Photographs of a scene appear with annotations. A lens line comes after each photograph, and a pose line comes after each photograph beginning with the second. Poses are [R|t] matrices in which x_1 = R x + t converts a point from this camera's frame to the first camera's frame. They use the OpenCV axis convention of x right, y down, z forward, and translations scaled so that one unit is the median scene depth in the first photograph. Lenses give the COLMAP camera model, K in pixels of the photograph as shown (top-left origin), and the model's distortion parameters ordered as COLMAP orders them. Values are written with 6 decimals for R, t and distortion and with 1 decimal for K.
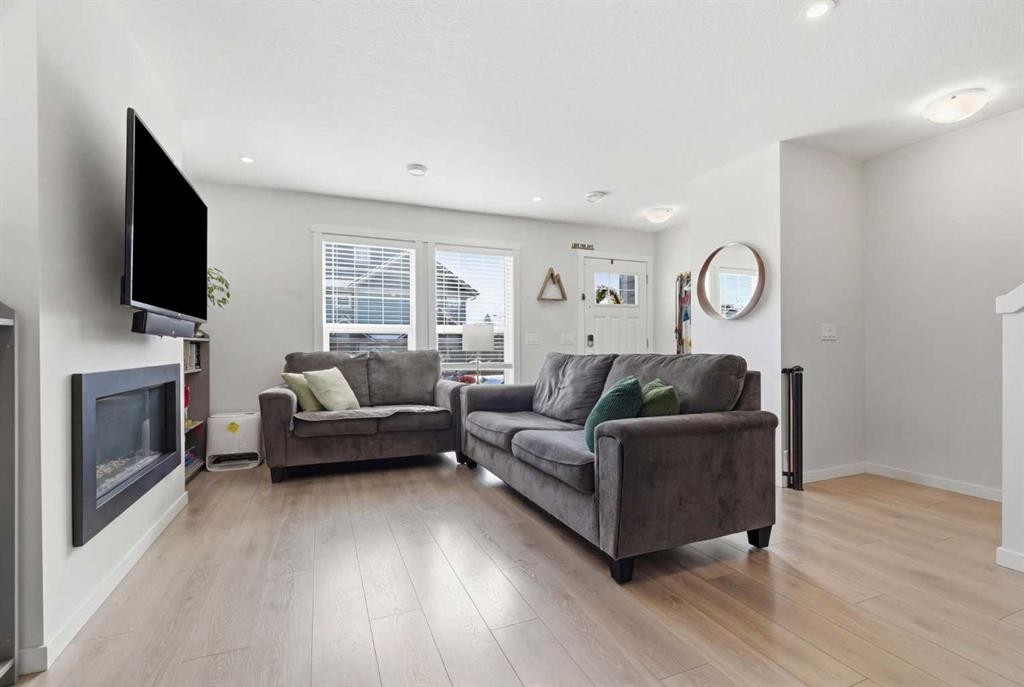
lens RADIAL K [[465.9, 0, 509.8], [0, 465.9, 346.4], [0, 0, 1]] dist [0.001868, -0.000004]
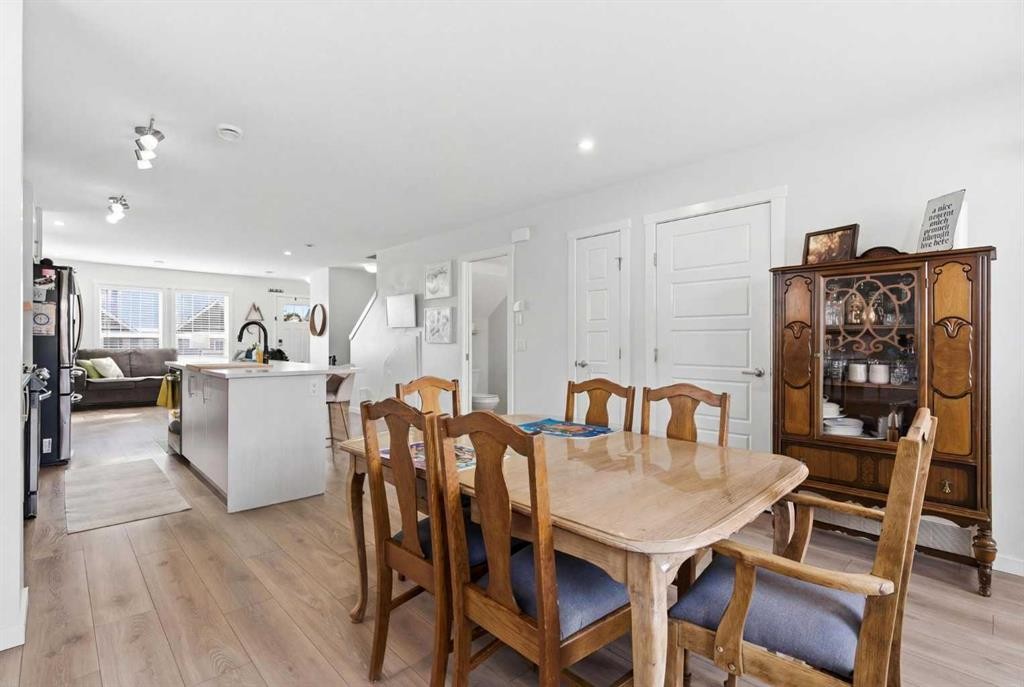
lens RADIAL K [[465.9, 0, 519.6], [0, 465.9, 345.6], [0, 0, 1]] dist [0.001868, -0.000004]
pose [[0.921138, -0.000792, 0.389235, 0.428399], [-0.003965, 0.999927, 0.011417, -0.031770], [-0.389216, -0.012060, 0.921068, -1.392408]]
